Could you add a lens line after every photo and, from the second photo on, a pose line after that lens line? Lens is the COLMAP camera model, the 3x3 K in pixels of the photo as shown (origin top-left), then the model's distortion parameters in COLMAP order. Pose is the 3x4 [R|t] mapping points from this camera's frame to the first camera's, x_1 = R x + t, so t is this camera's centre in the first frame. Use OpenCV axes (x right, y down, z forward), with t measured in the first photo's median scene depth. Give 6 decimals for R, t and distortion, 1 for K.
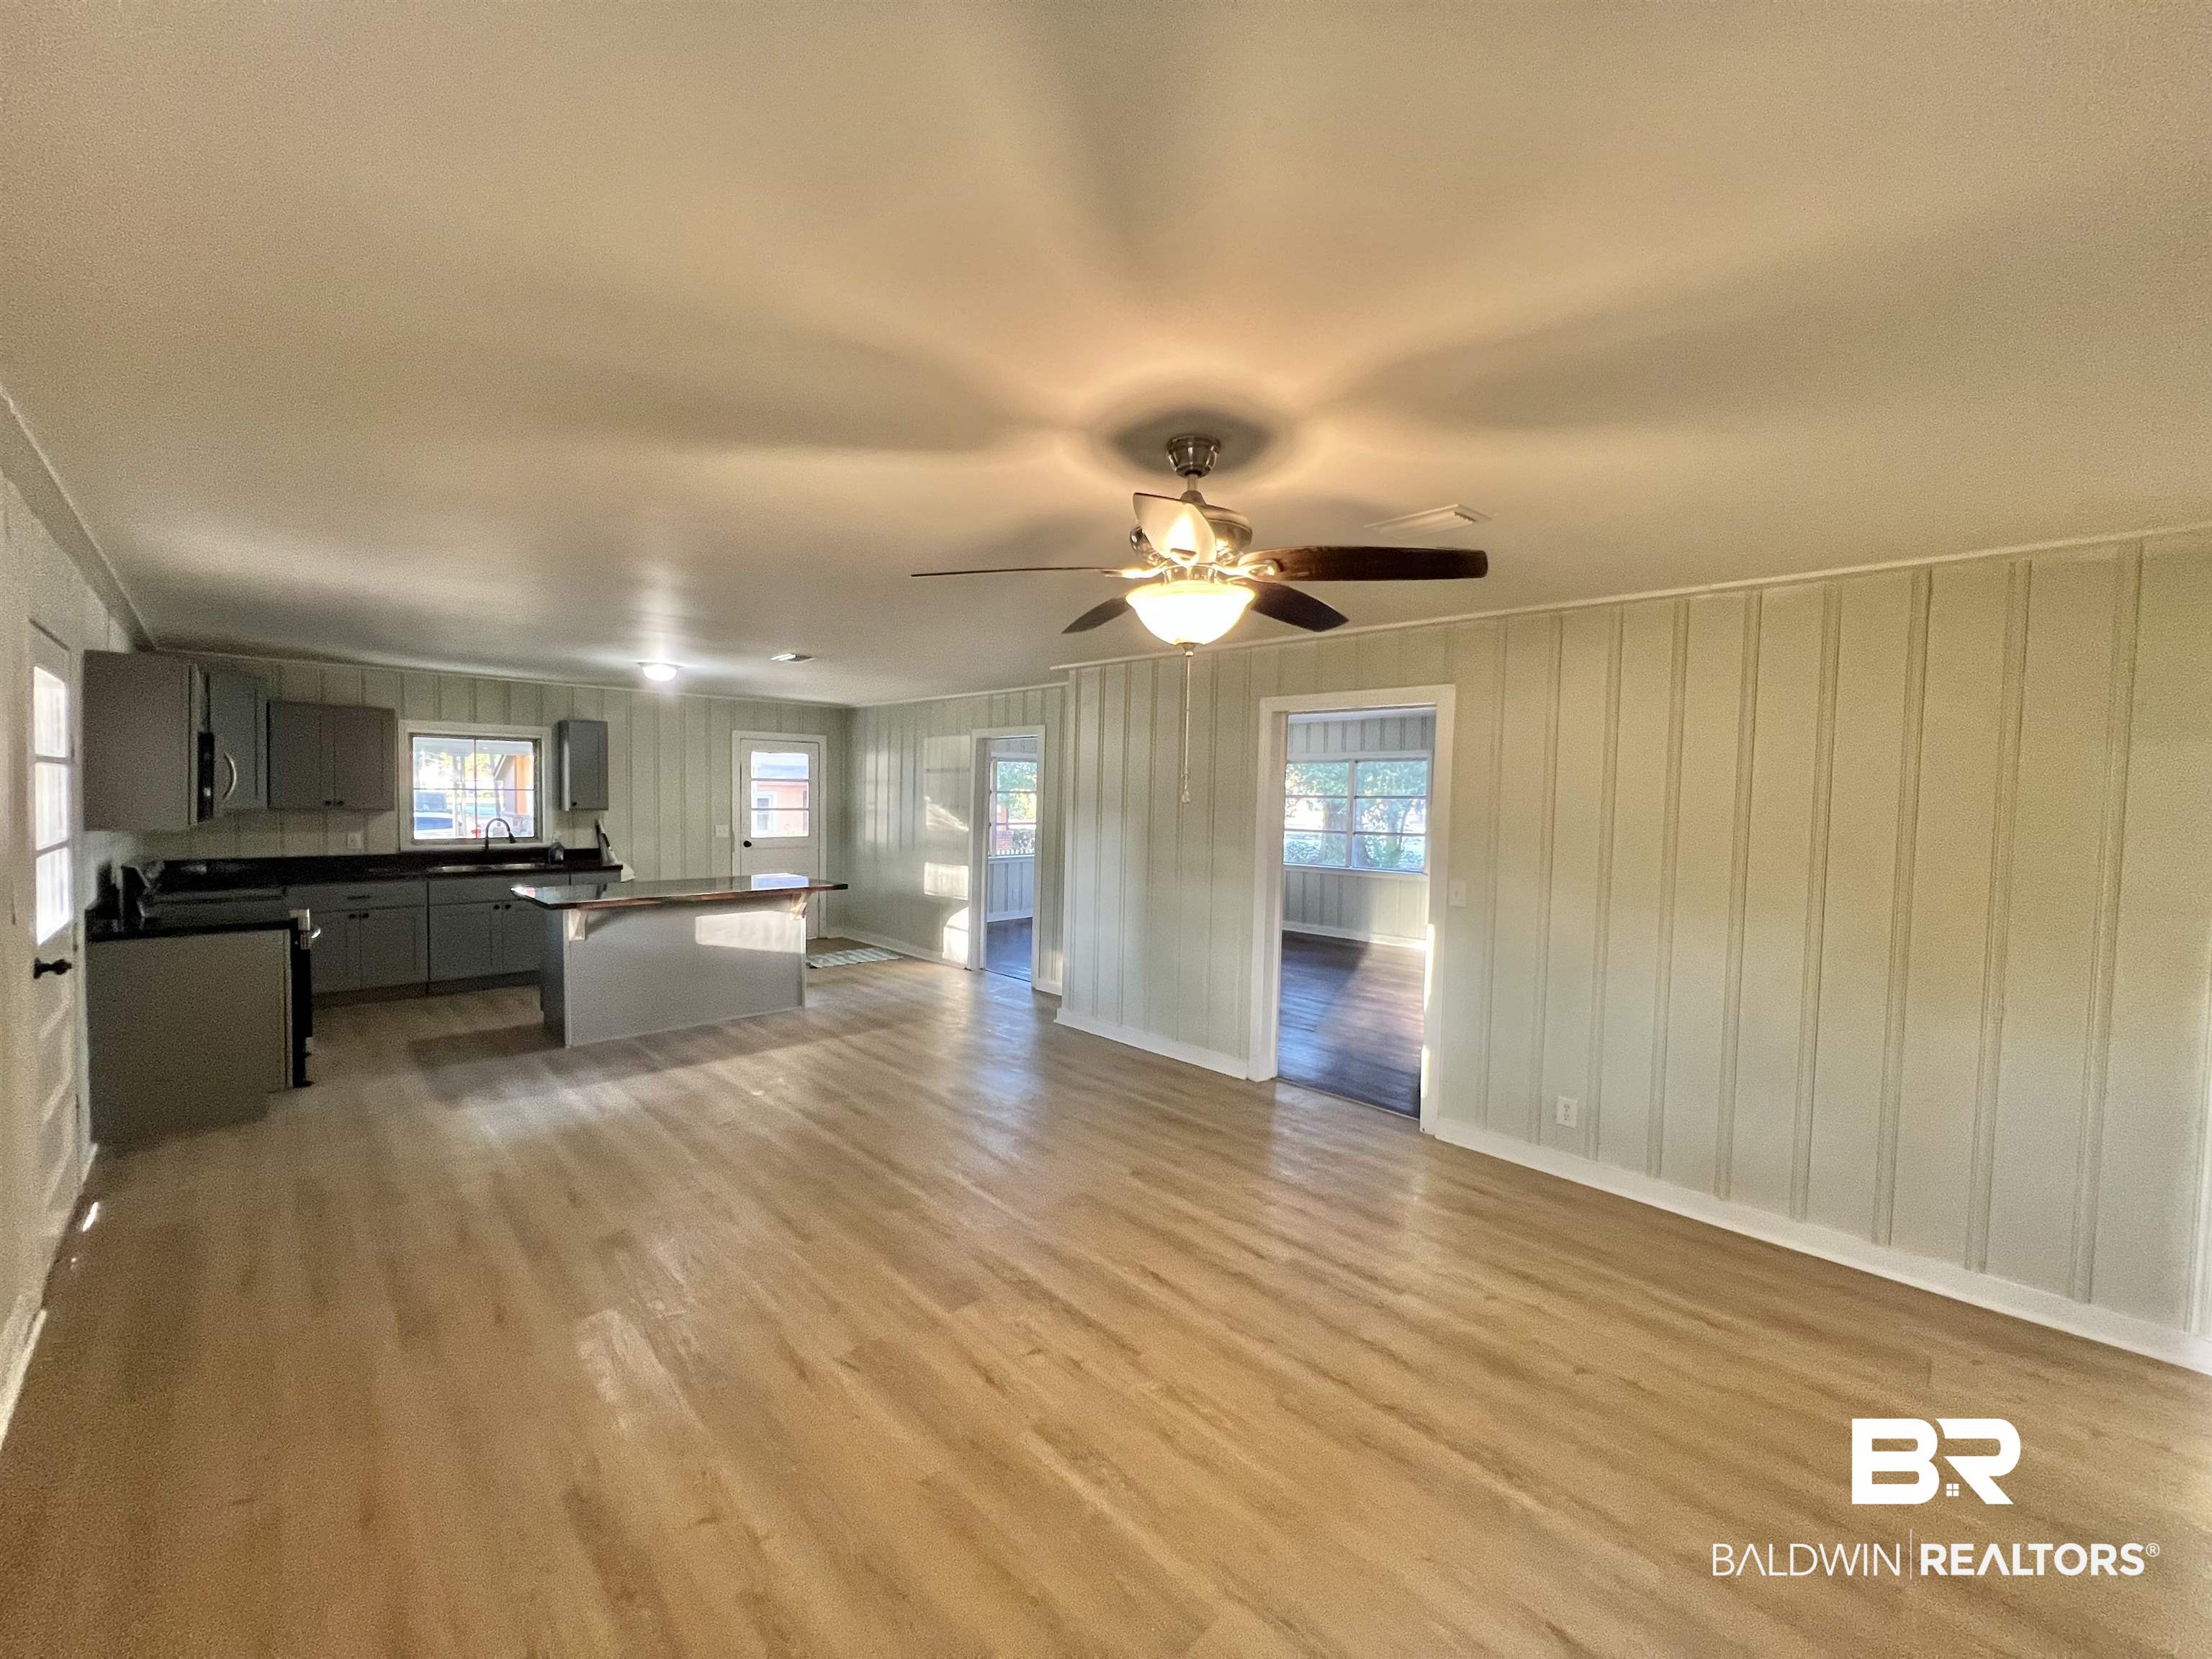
lens RADIAL K [[884.4, 0, 1102.2], [0, 884.4, 822.7], [0, 0, 1]] dist [-0.002022, 0.000636]
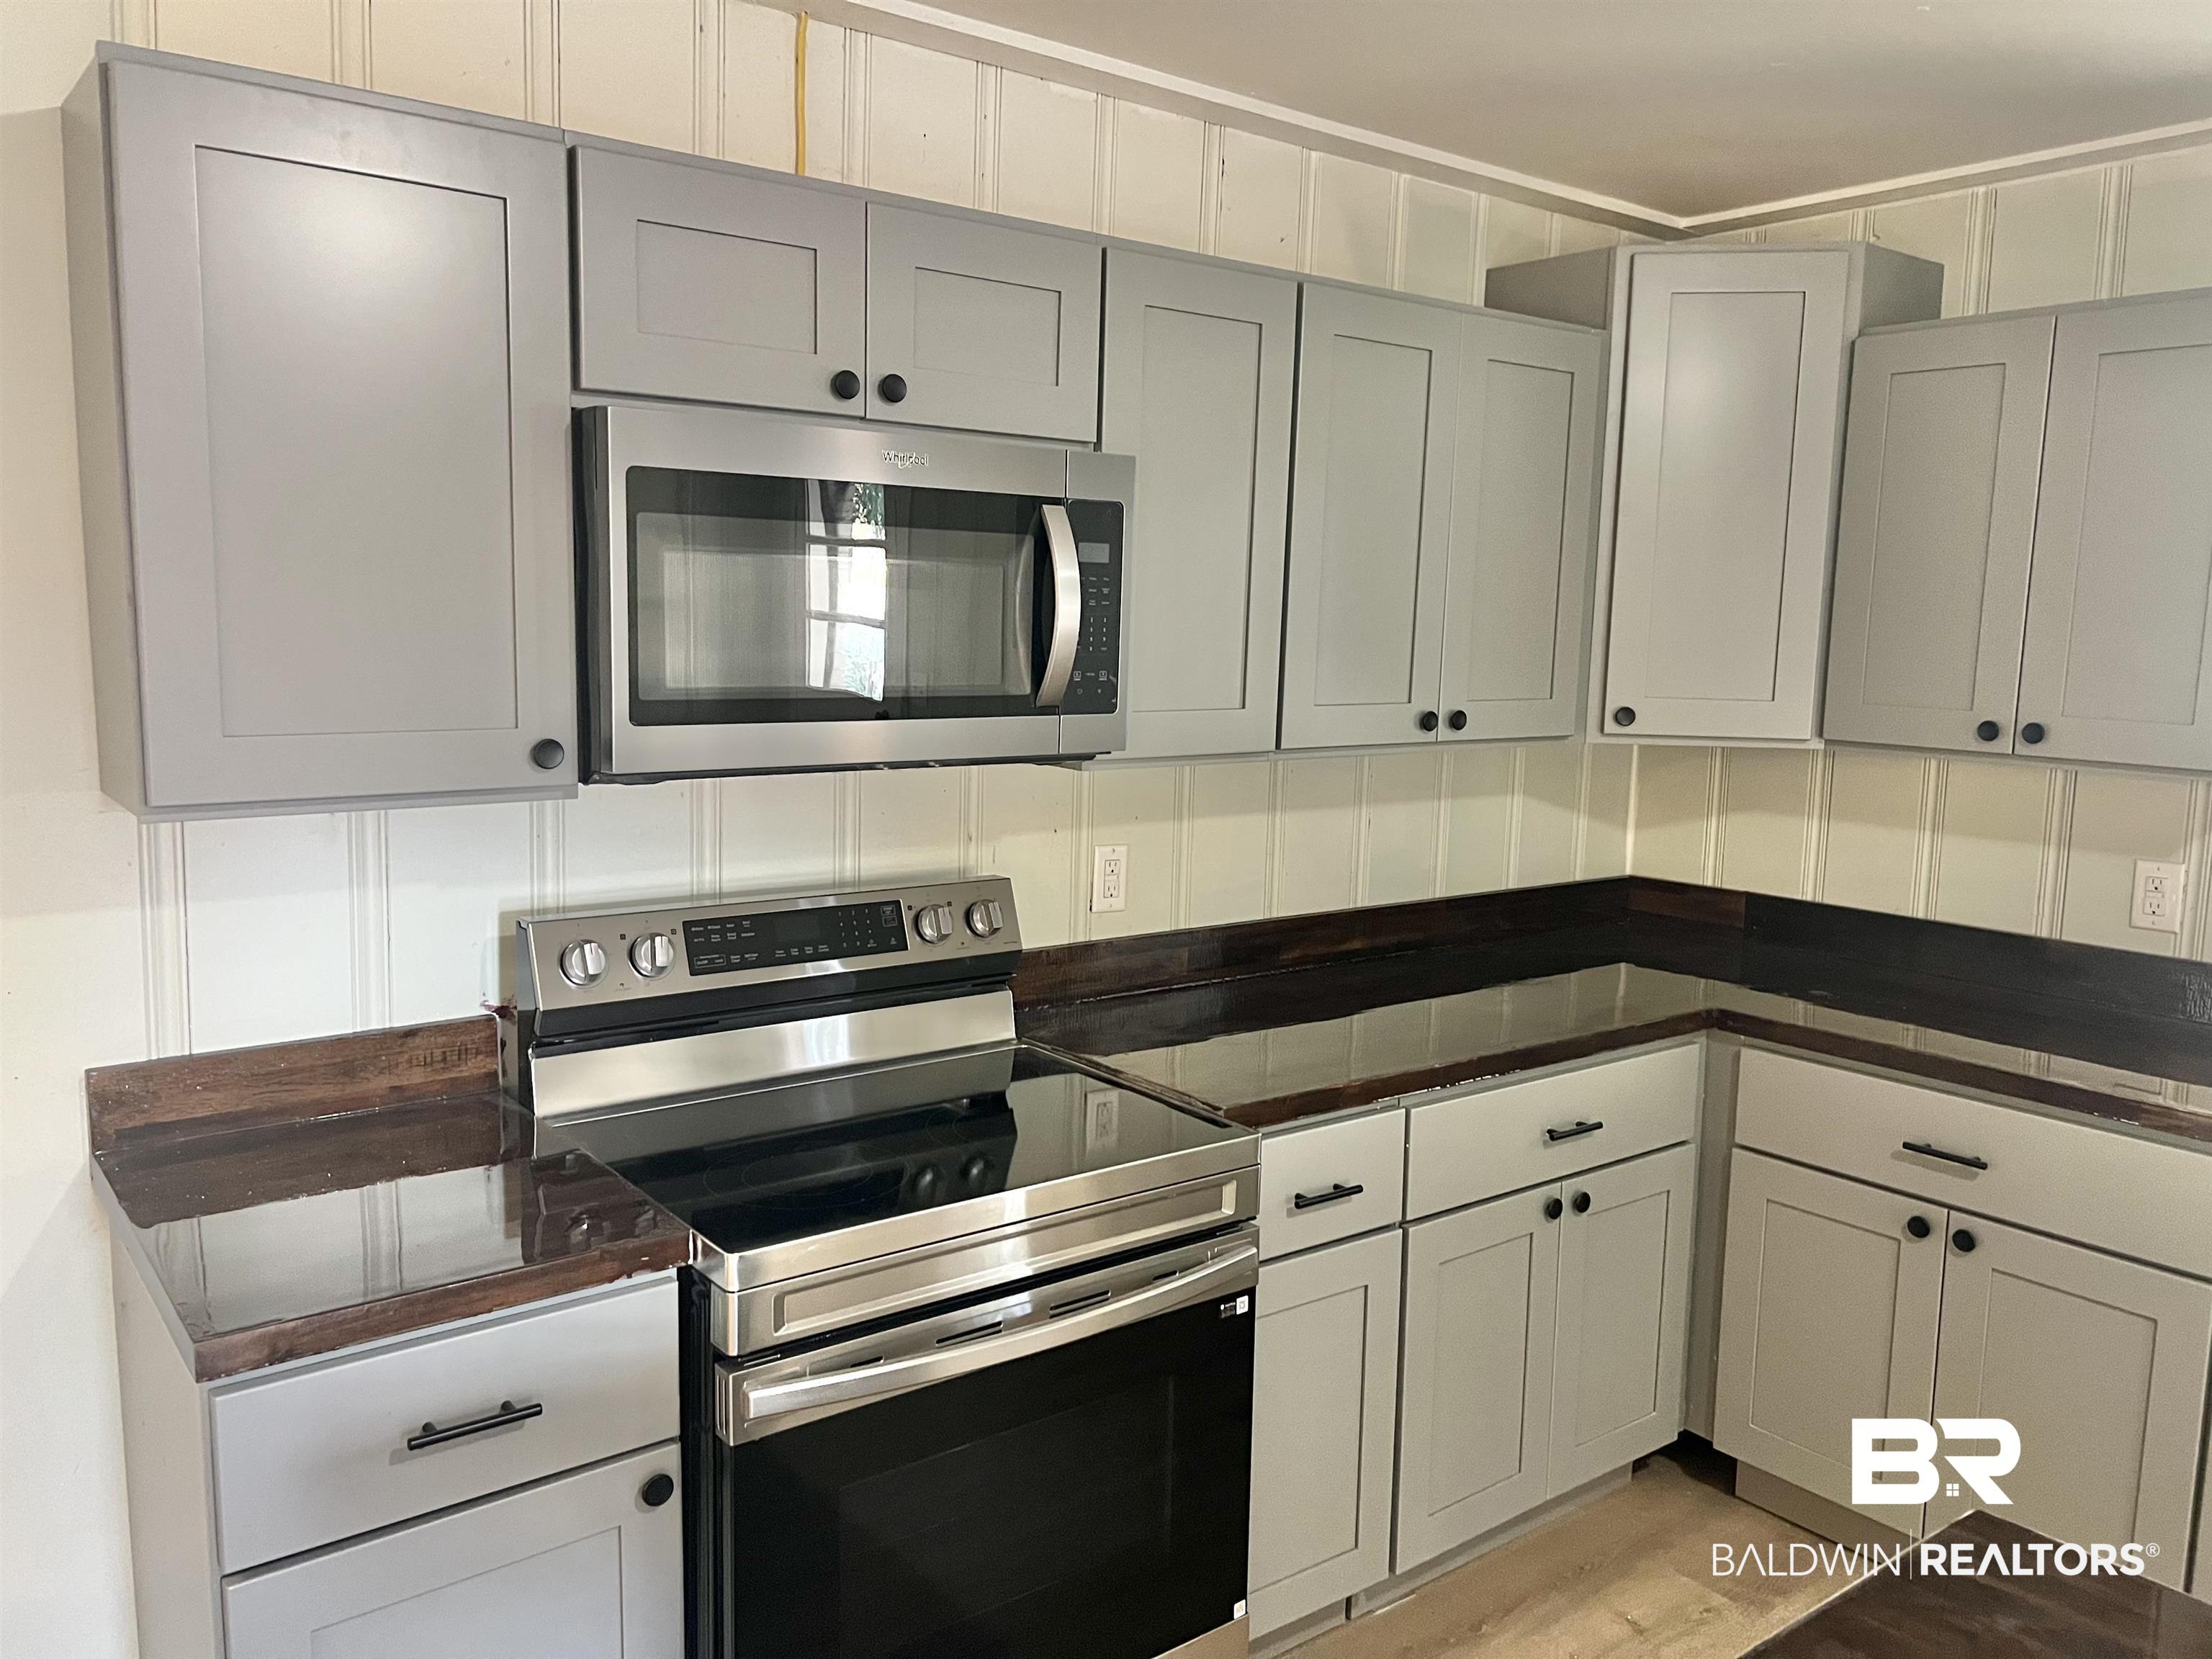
lens RADIAL K [[1658.0, 0, 1102.1], [0, 1658.0, 822.7], [0, 0, 1]] dist [0.108854, -0.184472]
pose [[-0.115821, 0.100194, -0.988204, -0.735011], [-0.054762, 0.992742, 0.107073, -0.061732], [0.991759, 0.066518, -0.109494, 1.520772]]
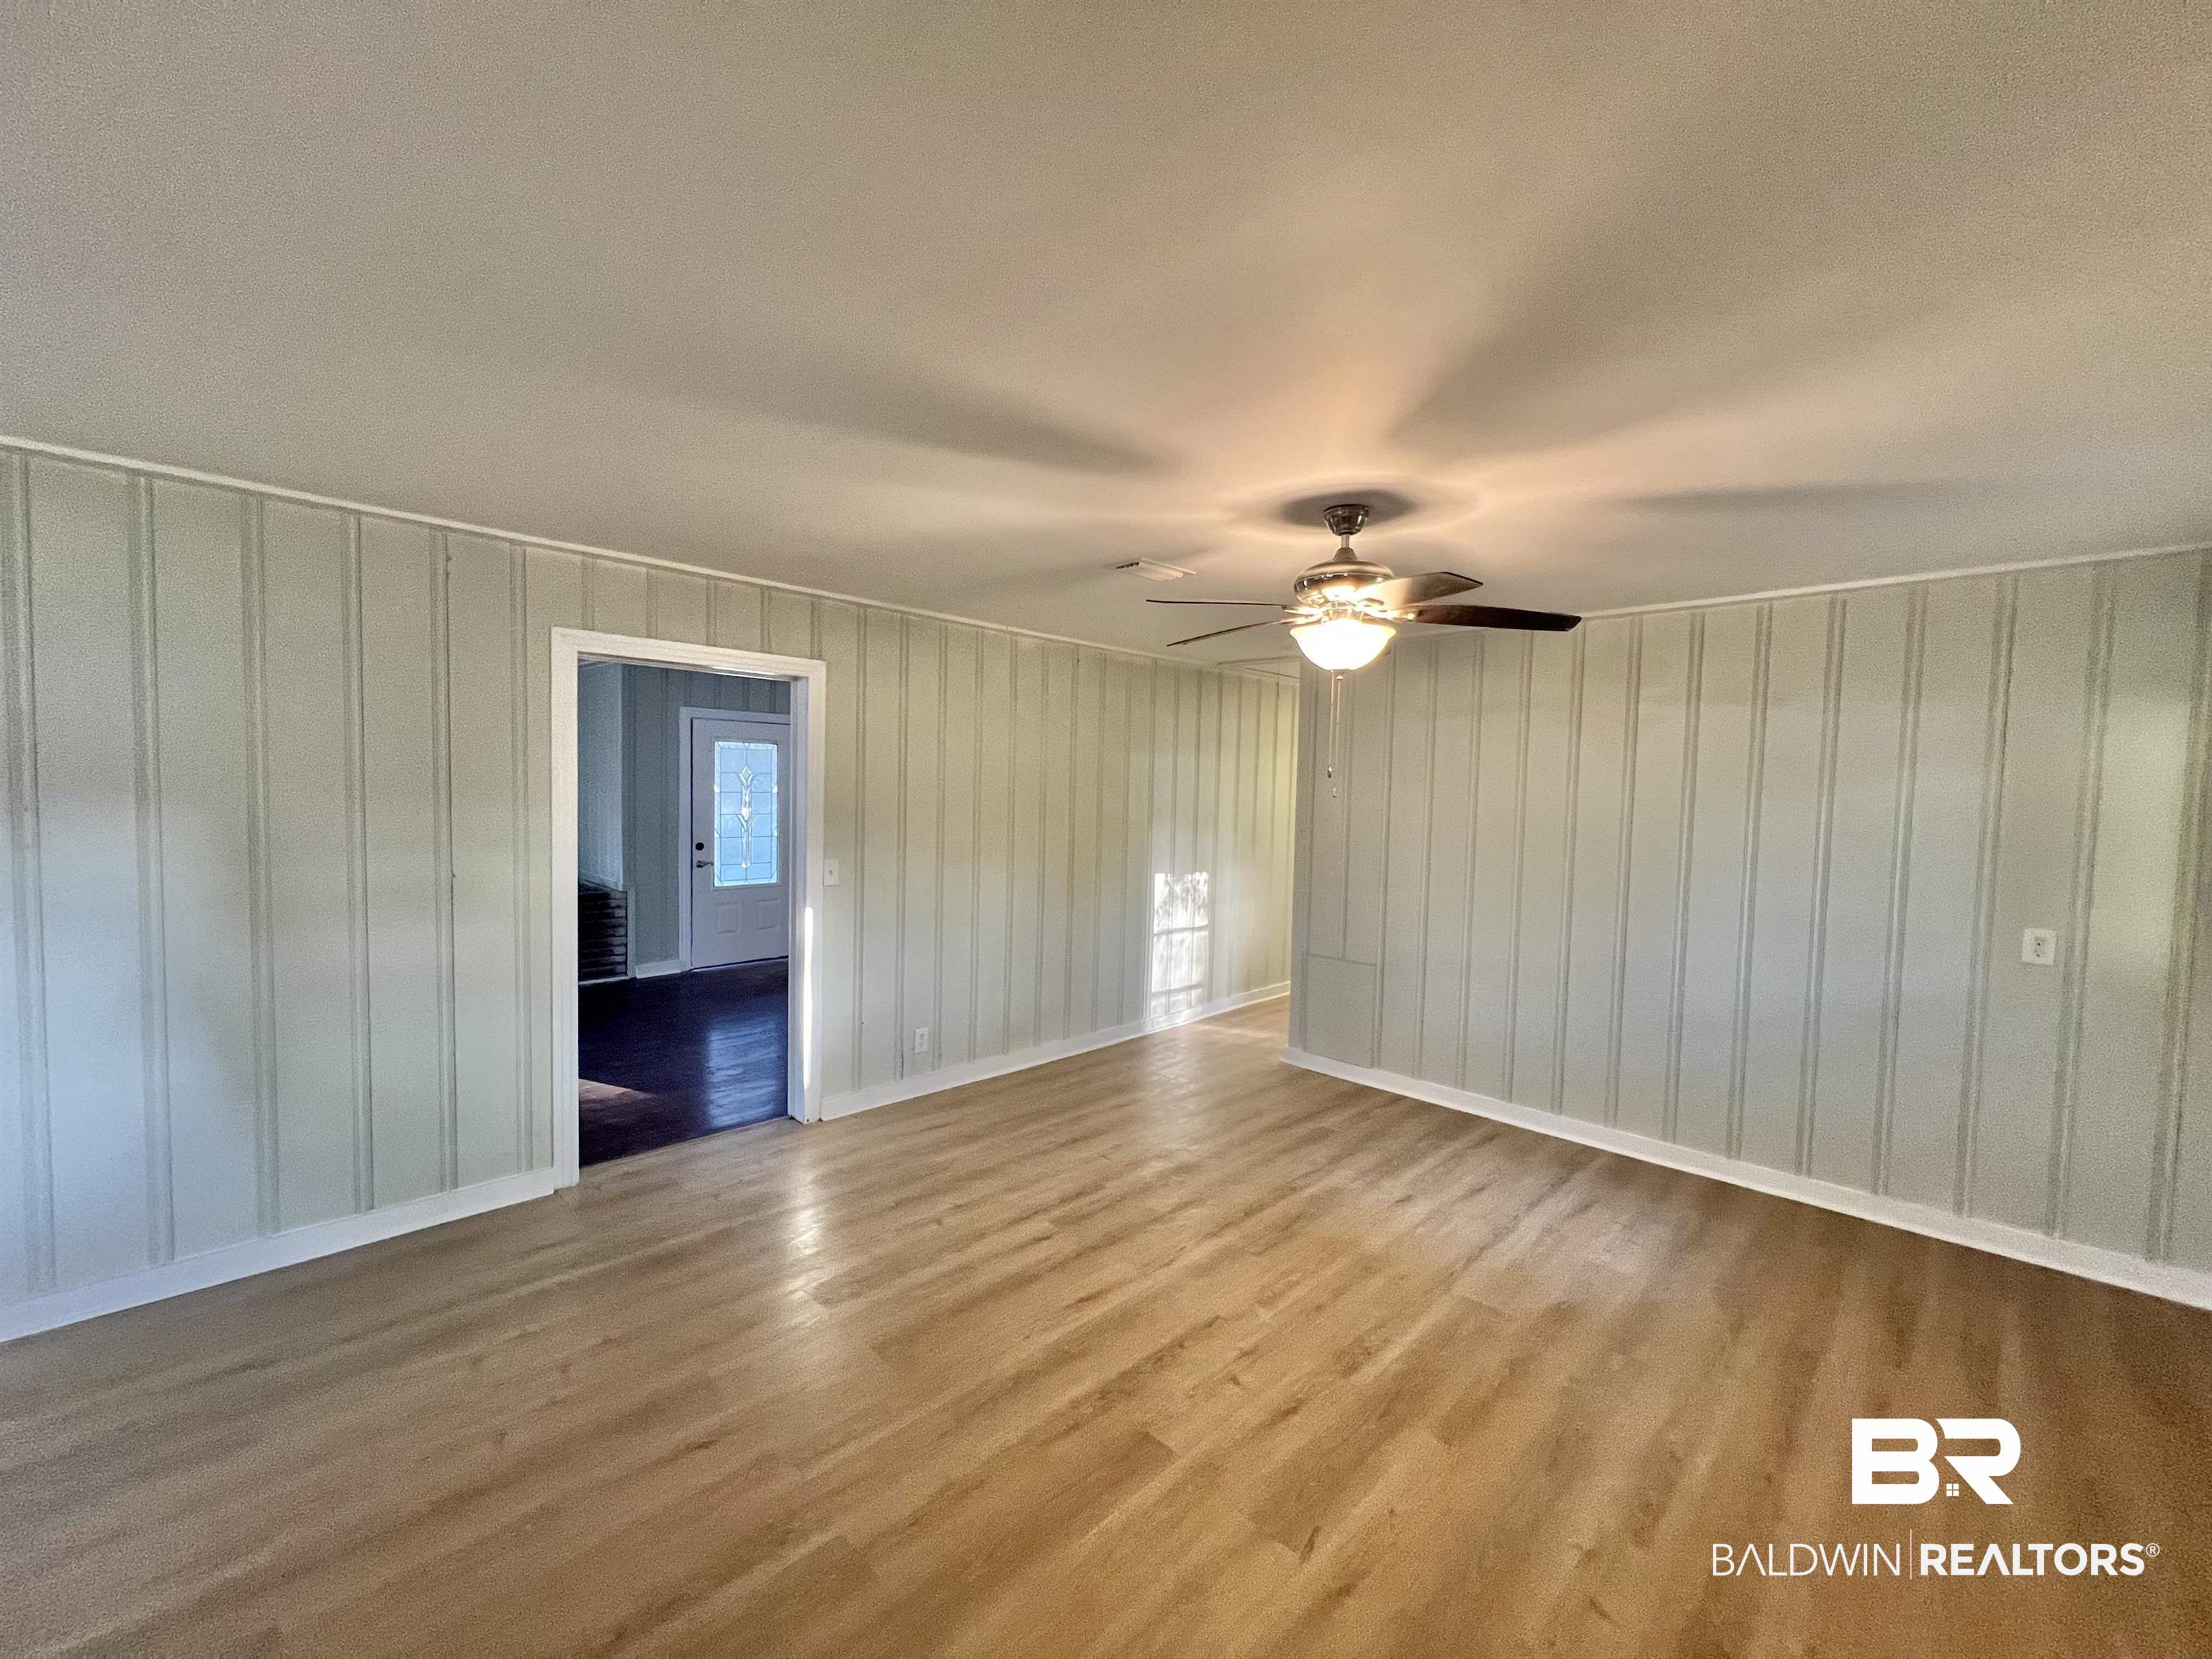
lens RADIAL K [[889.4, 0, 1092.2], [0, 889.4, 837.3], [0, 0, 1]] dist [-0.001269, 0.000130]
pose [[-0.005398, -0.081093, 0.996692, -0.744099], [0.009944, 0.996653, 0.081144, -0.048903], [-0.999936, 0.010350, -0.004574, 0.873043]]
